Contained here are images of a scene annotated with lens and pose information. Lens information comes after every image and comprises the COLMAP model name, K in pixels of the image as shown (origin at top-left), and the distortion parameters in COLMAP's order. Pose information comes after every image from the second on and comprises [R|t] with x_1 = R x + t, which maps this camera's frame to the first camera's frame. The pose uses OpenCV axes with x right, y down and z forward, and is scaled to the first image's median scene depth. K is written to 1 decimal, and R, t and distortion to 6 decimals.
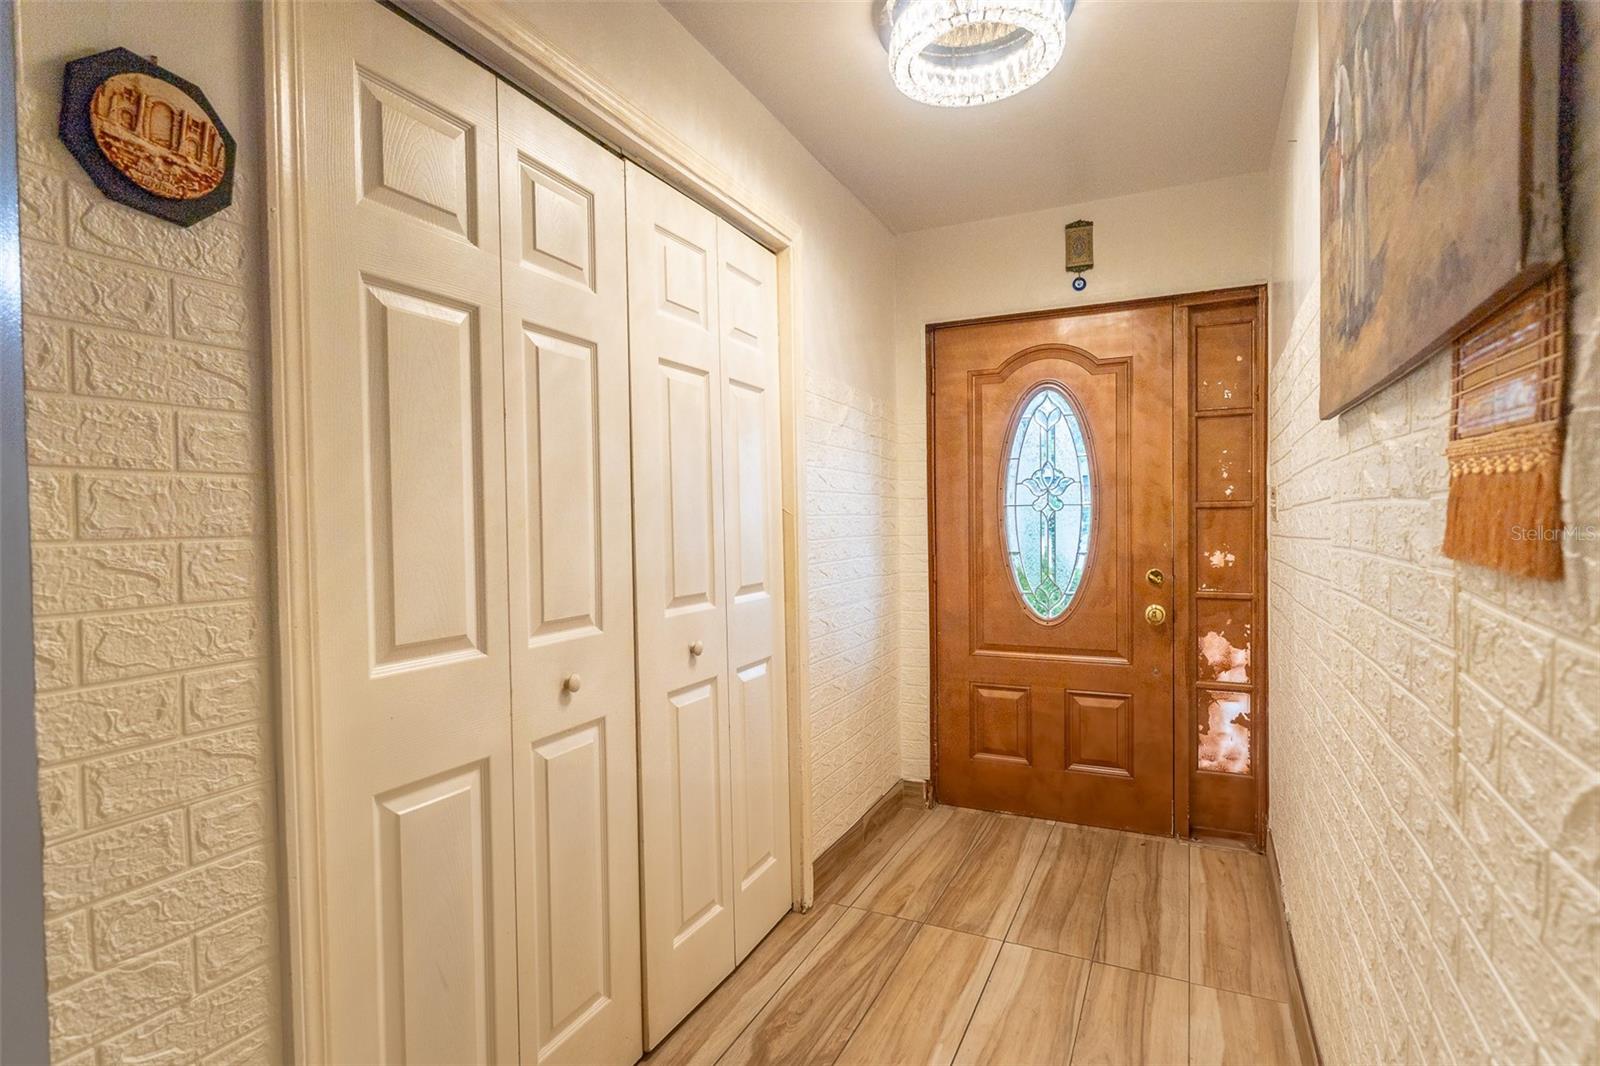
lens RADIAL K [[800.6, 0, 796.3], [0, 800.6, 531.6], [0, 0, 1]] dist [-0.002183, -0.000164]
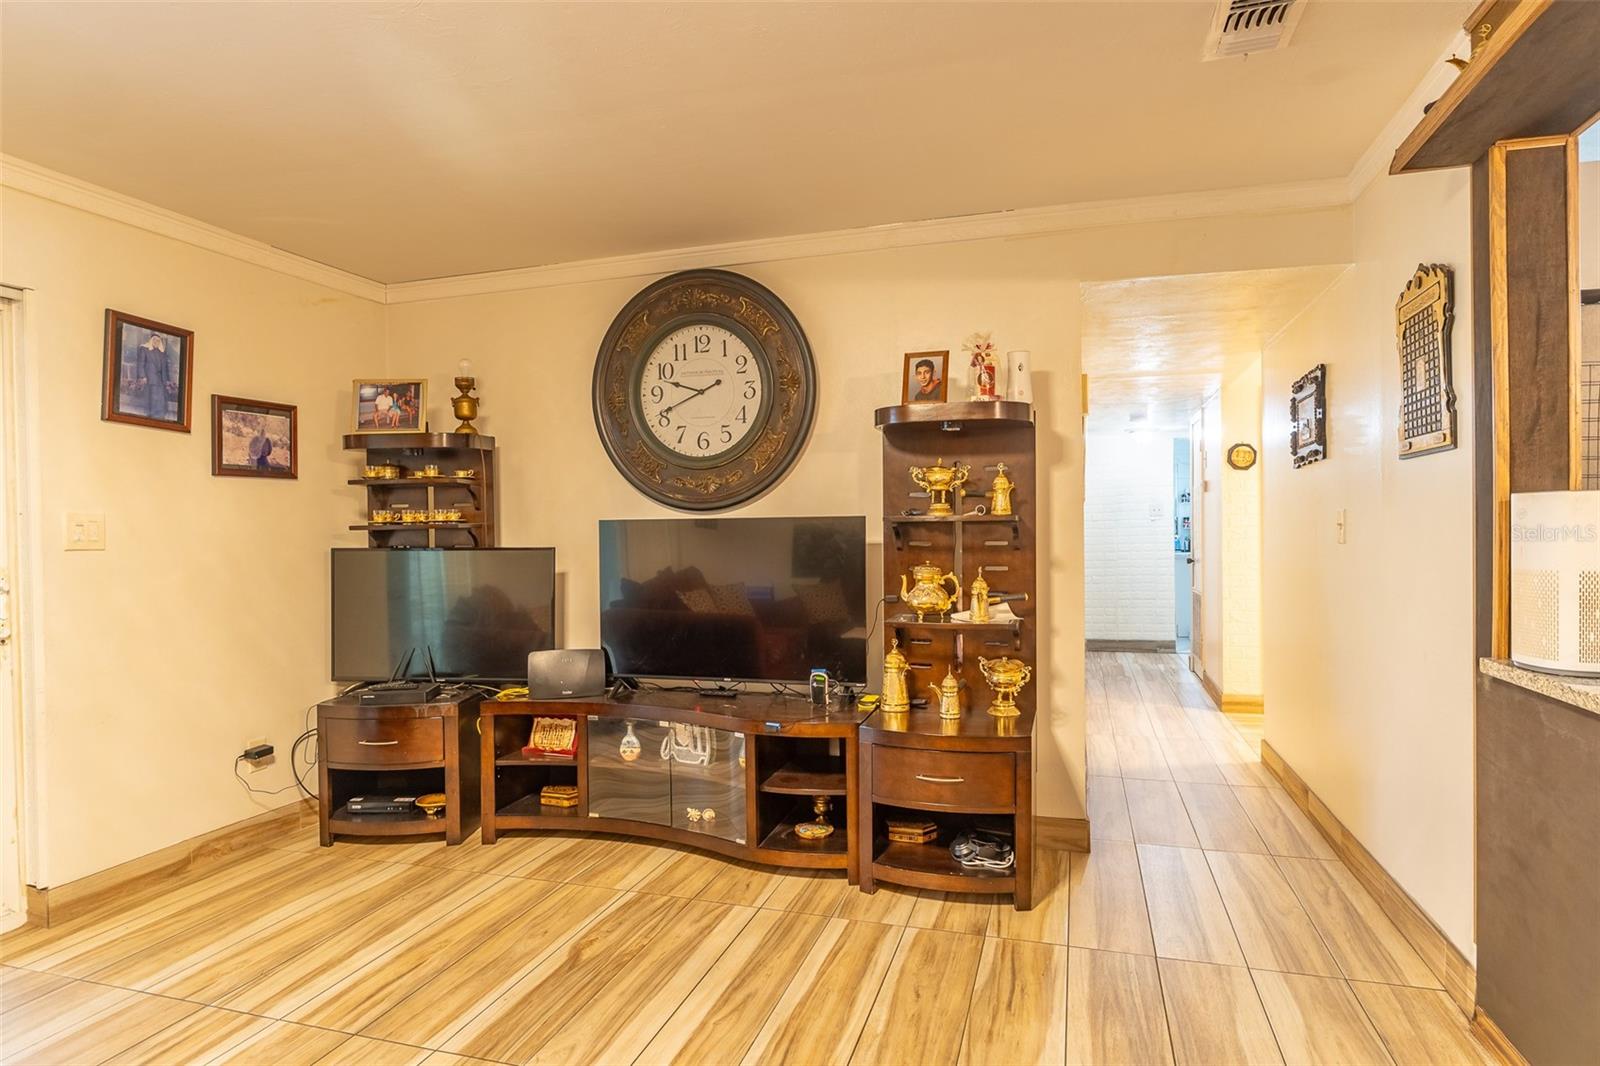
lens RADIAL K [[889.7, 0, 798.0], [0, 889.7, 538.4], [0, 0, 1]] dist [-0.004635, -0.002451]
pose [[0.149546, 0.017482, -0.988600, 0.972667], [-0.012800, 0.999794, 0.015744, 0.005516], [0.988672, 0.010300, 0.149739, -0.597004]]
